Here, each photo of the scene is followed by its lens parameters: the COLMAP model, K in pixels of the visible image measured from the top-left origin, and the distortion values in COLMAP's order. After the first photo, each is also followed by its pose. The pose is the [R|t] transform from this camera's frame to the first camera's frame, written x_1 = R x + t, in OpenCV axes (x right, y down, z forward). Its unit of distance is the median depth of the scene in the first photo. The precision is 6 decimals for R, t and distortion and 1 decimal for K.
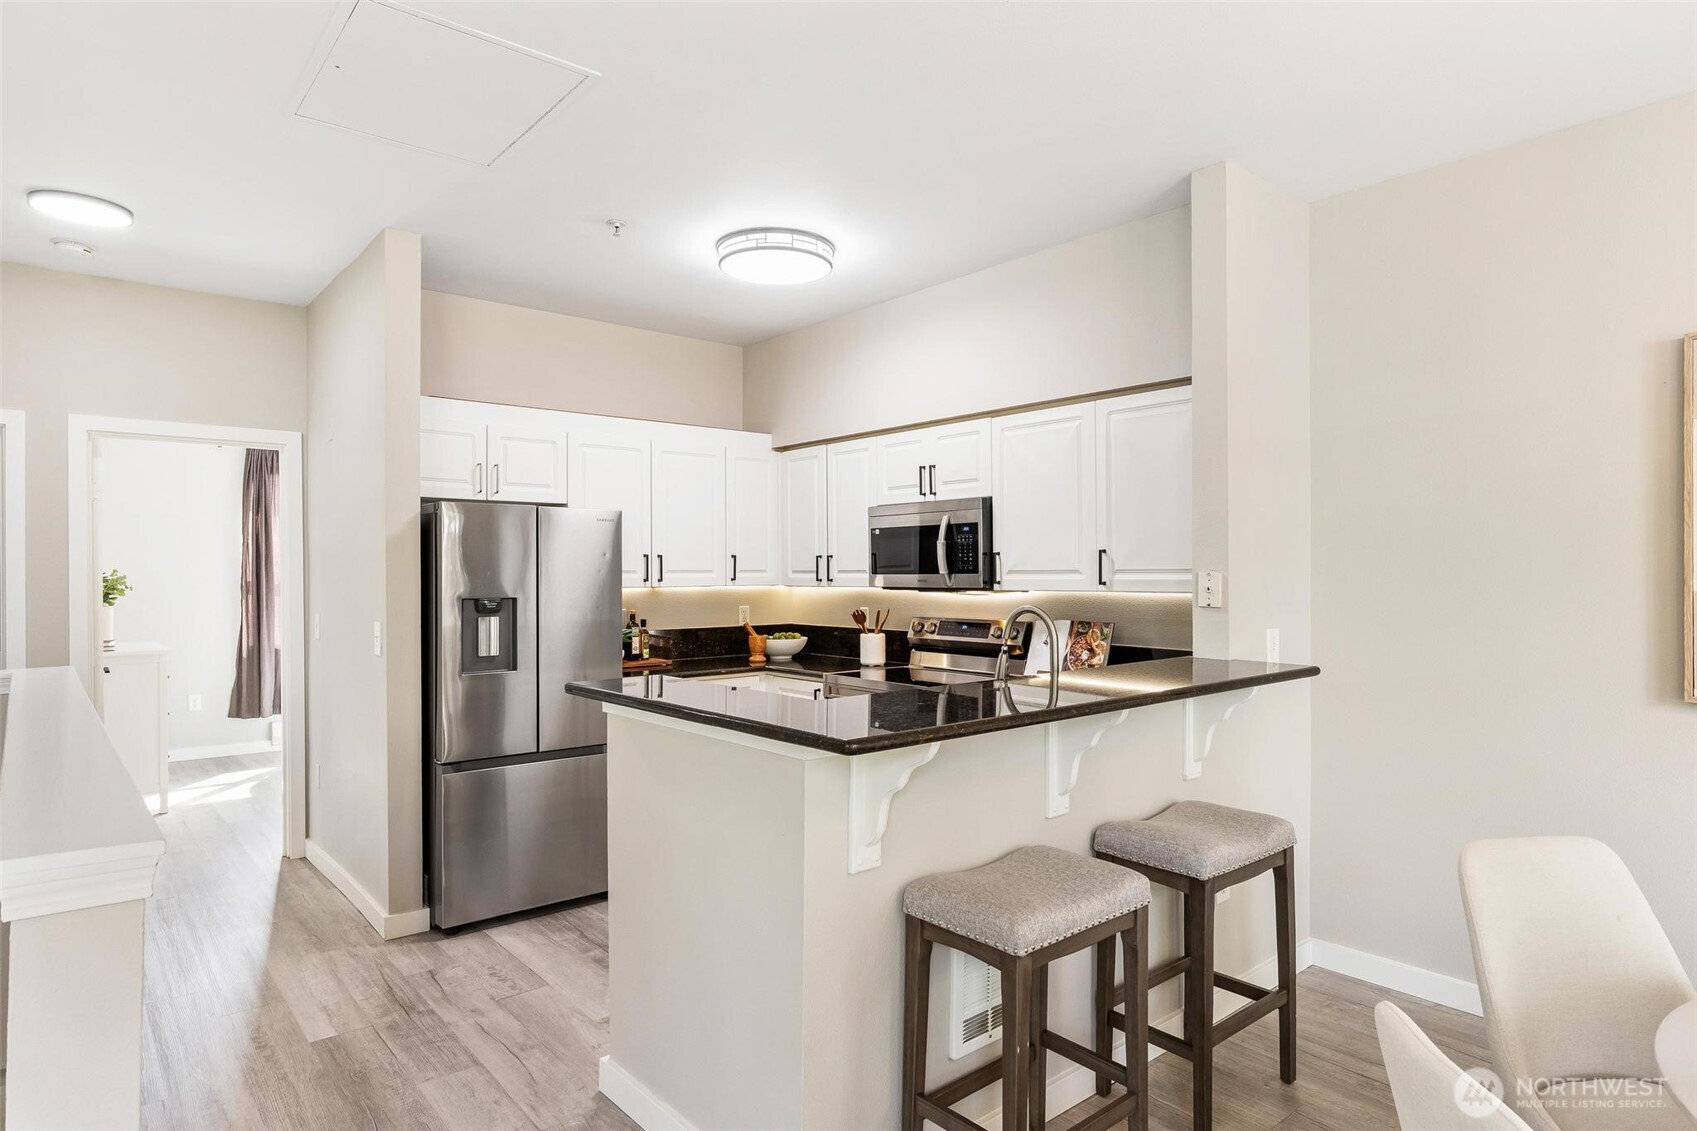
lens RADIAL K [[934.5, 0, 853.6], [0, 934.5, 560.2], [0, 0, 1]] dist [-0.007237, -0.000152]
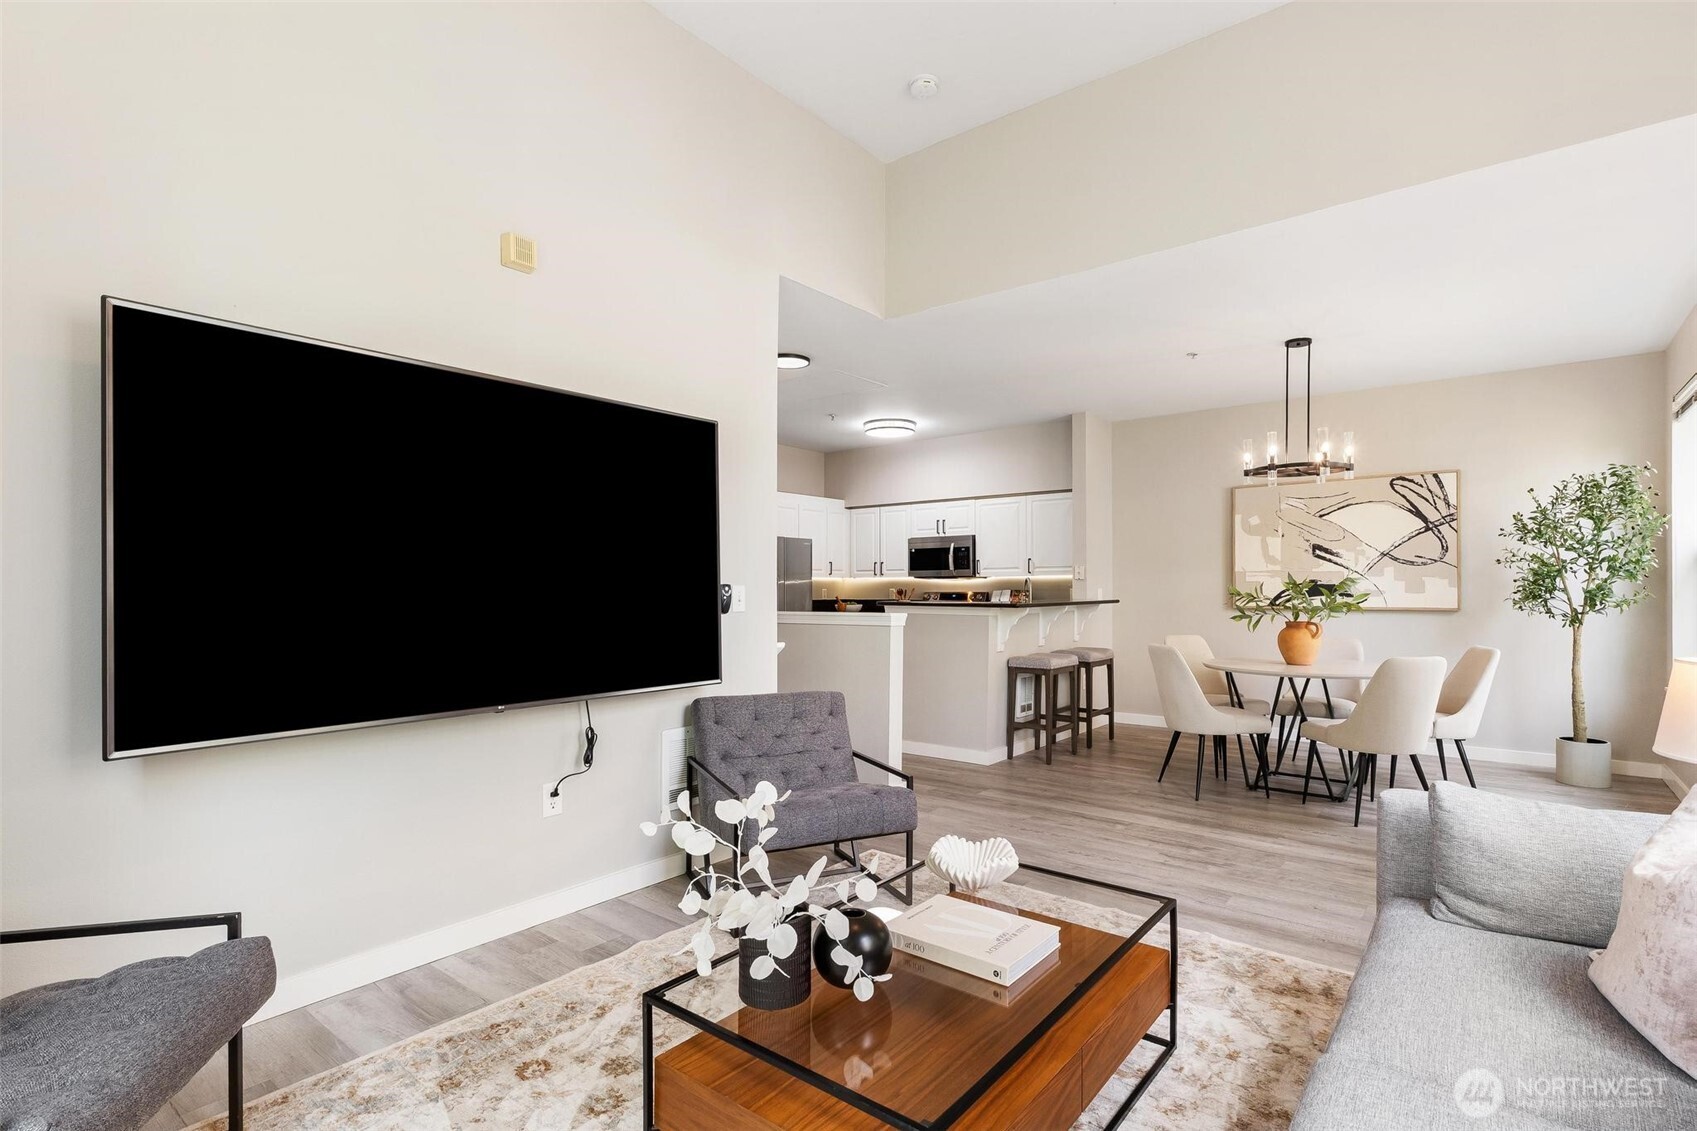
lens RADIAL K [[824.2, 0, 841.0], [0, 824.2, 576.7], [0, 0, 1]] dist [-0.001725, -0.000565]
pose [[0.980839, 0.001150, 0.194818, -0.549534], [-0.000885, 0.999999, -0.001447, 0.034567], [-0.194819, 0.001247, 0.980838, -0.866763]]
